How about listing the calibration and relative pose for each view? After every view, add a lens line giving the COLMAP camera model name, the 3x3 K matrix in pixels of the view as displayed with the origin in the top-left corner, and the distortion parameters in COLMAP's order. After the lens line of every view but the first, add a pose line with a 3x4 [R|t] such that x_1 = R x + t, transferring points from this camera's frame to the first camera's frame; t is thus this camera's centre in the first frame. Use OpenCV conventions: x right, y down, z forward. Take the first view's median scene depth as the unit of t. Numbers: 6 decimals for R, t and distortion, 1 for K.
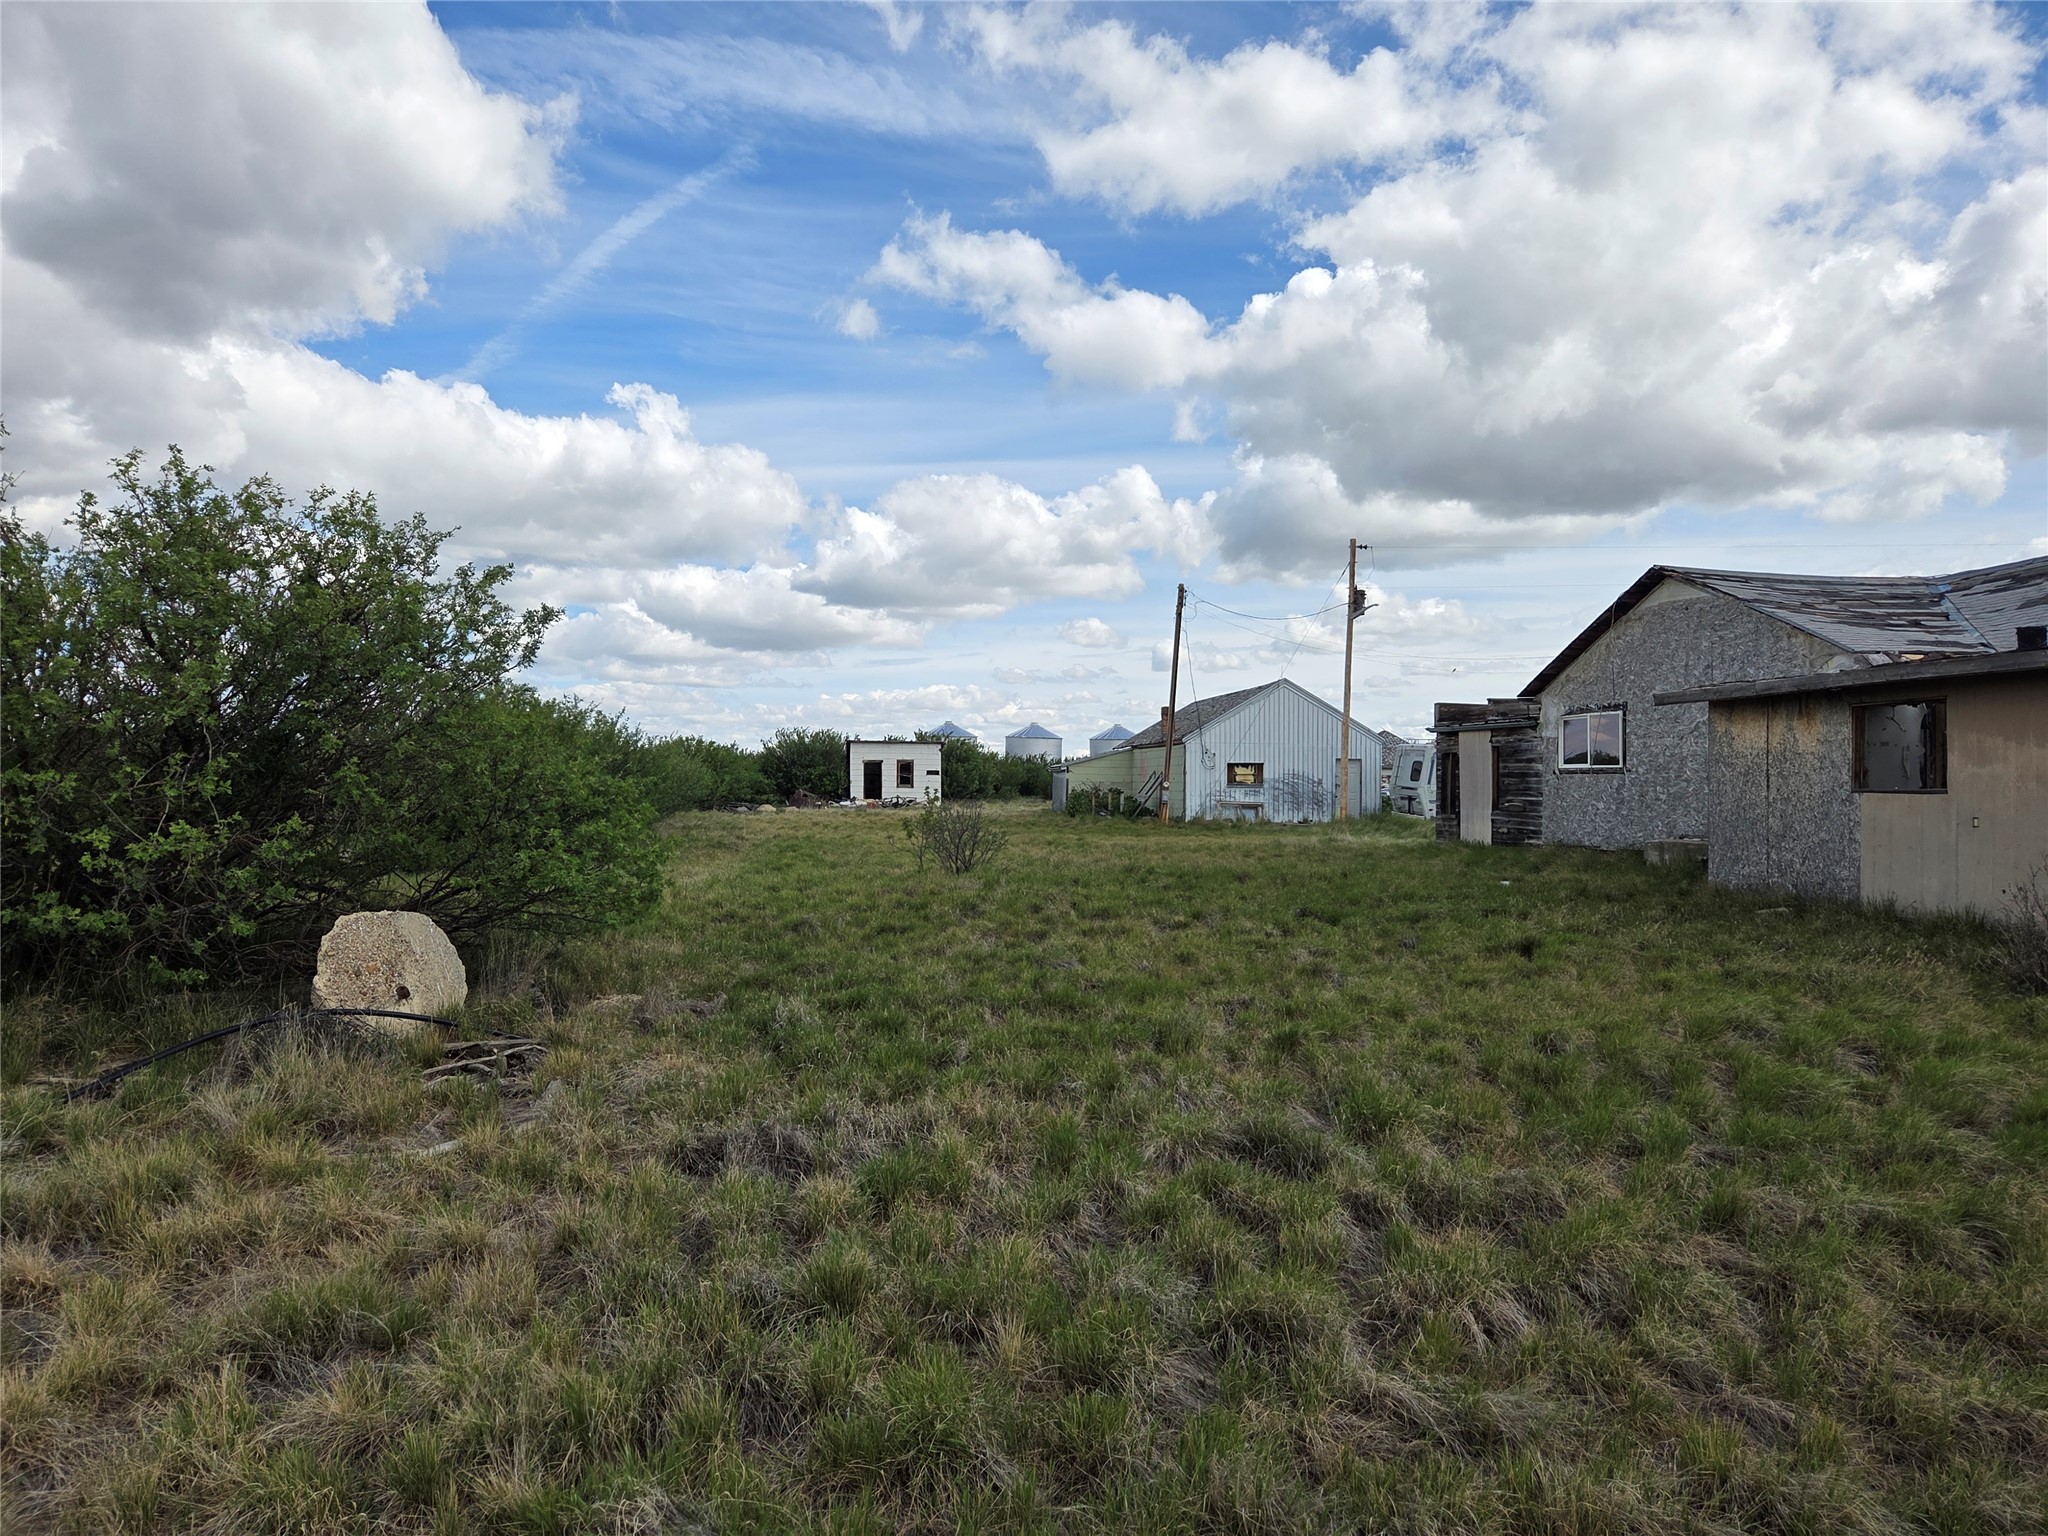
lens RADIAL K [[1366.0, 0, 1024.0], [0, 1366.0, 768.0], [0, 0, 1]] dist [0.082636, -0.060137]
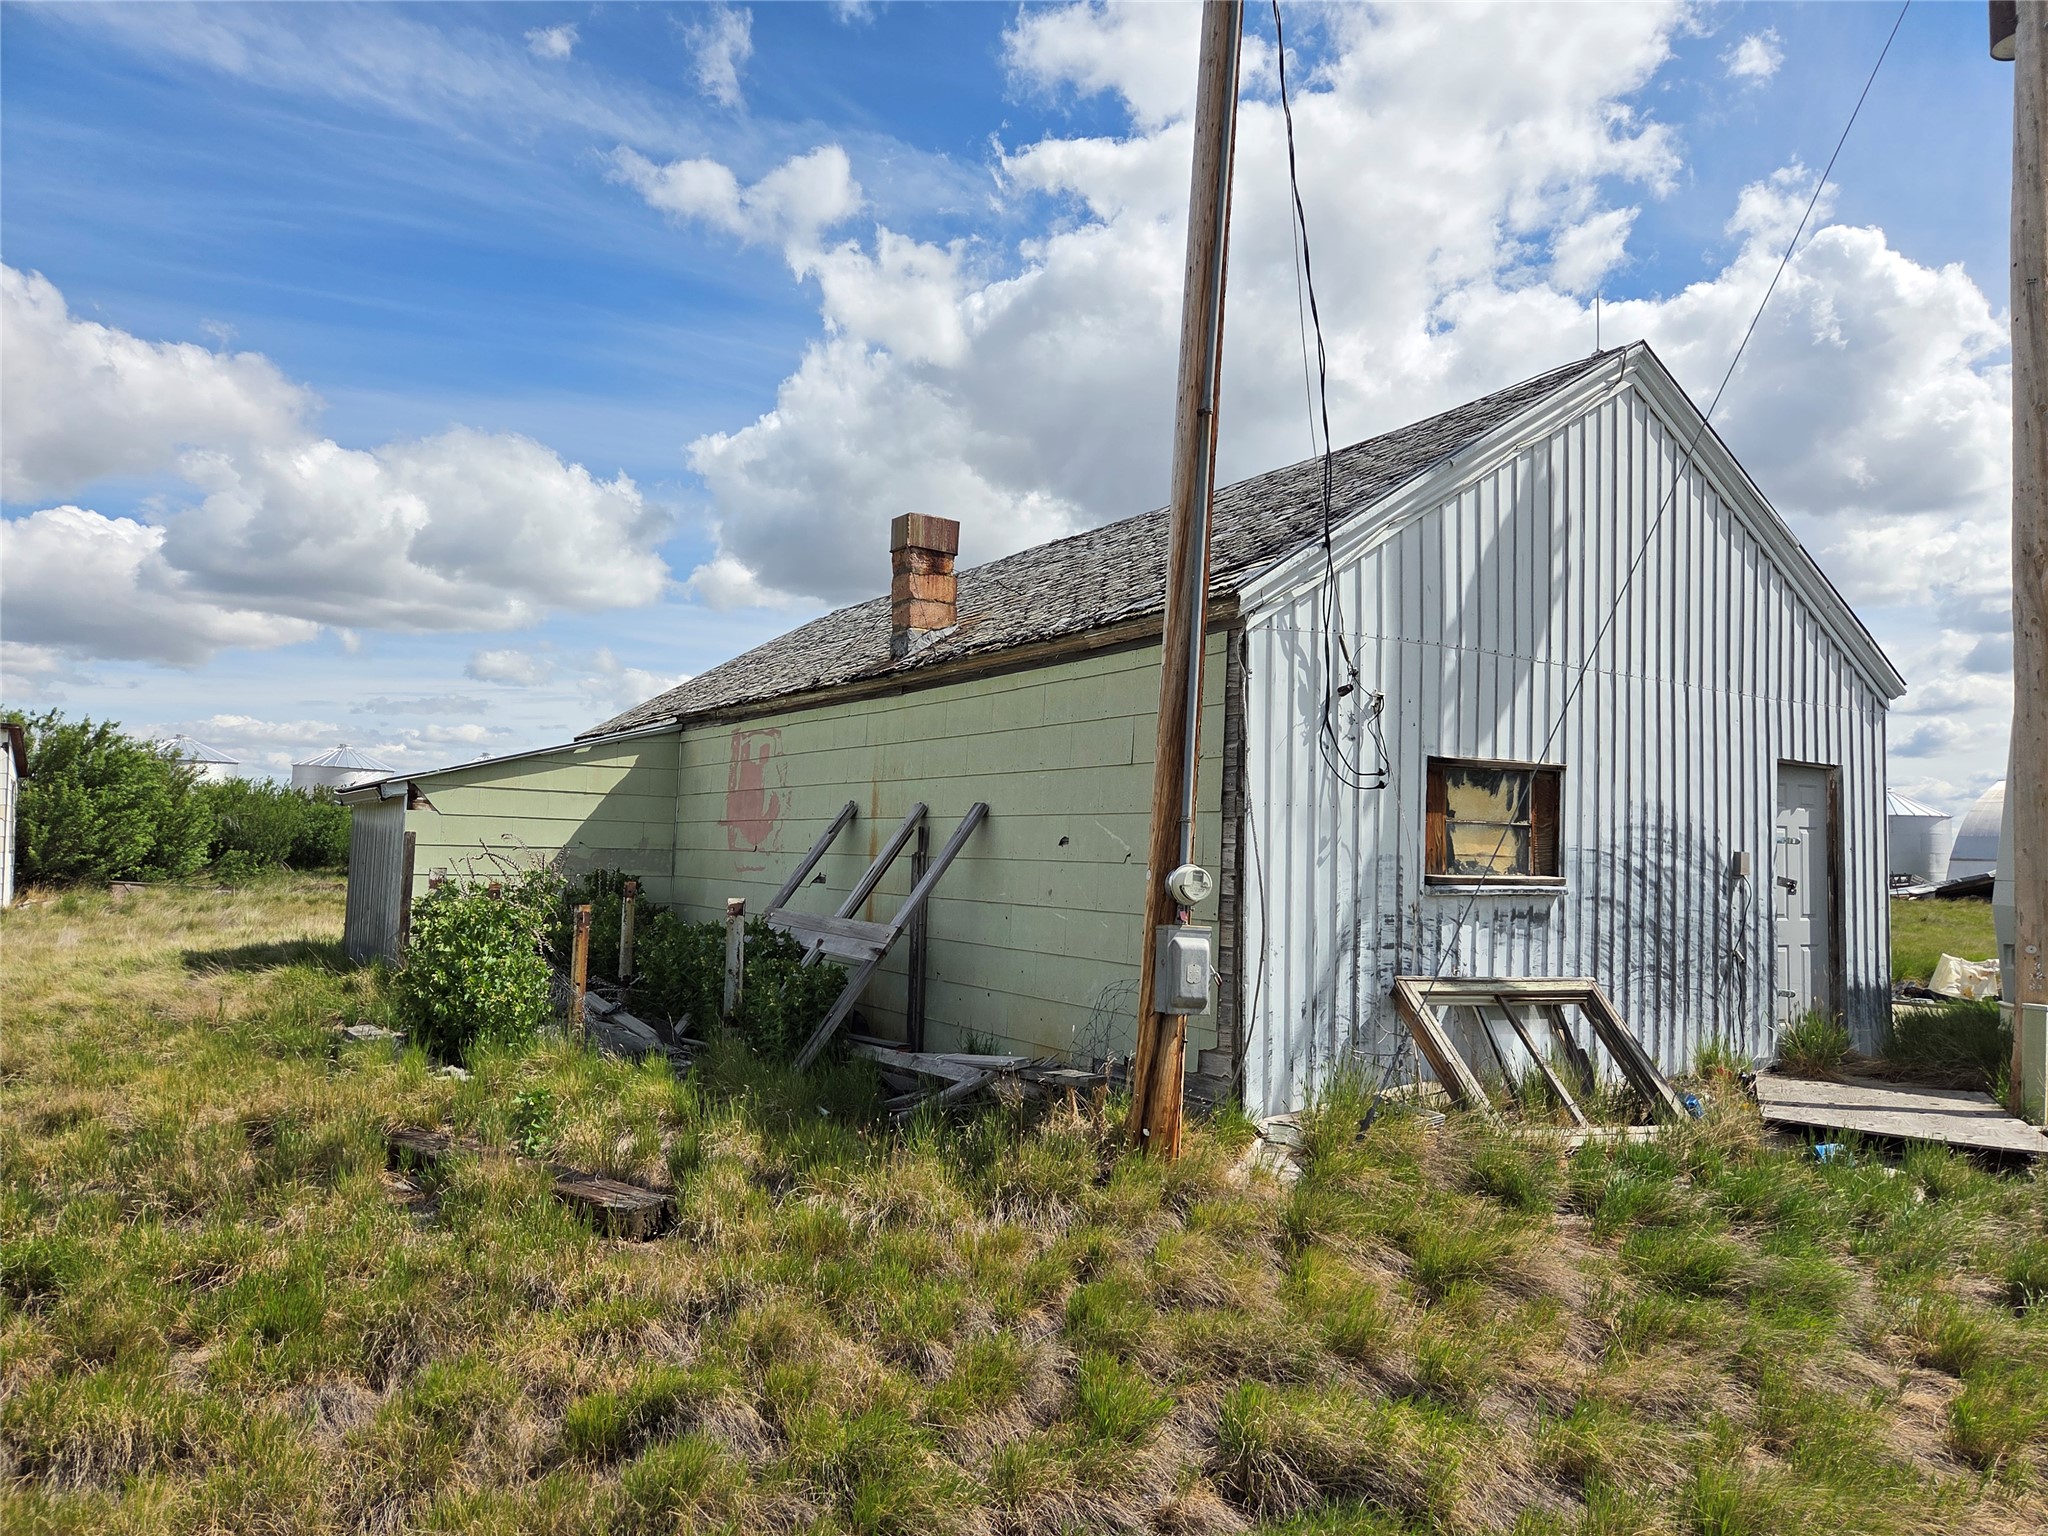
lens RADIAL K [[1352.8, 0, 1021.4], [0, 1352.8, 761.2], [0, 0, 1]] dist [0.072878, -0.057960]
pose [[0.891633, 0.037660, 0.451189, 0.014458], [-0.018230, 0.998713, -0.047334, 0.003772], [-0.452391, 0.033979, 0.891172, 0.561253]]
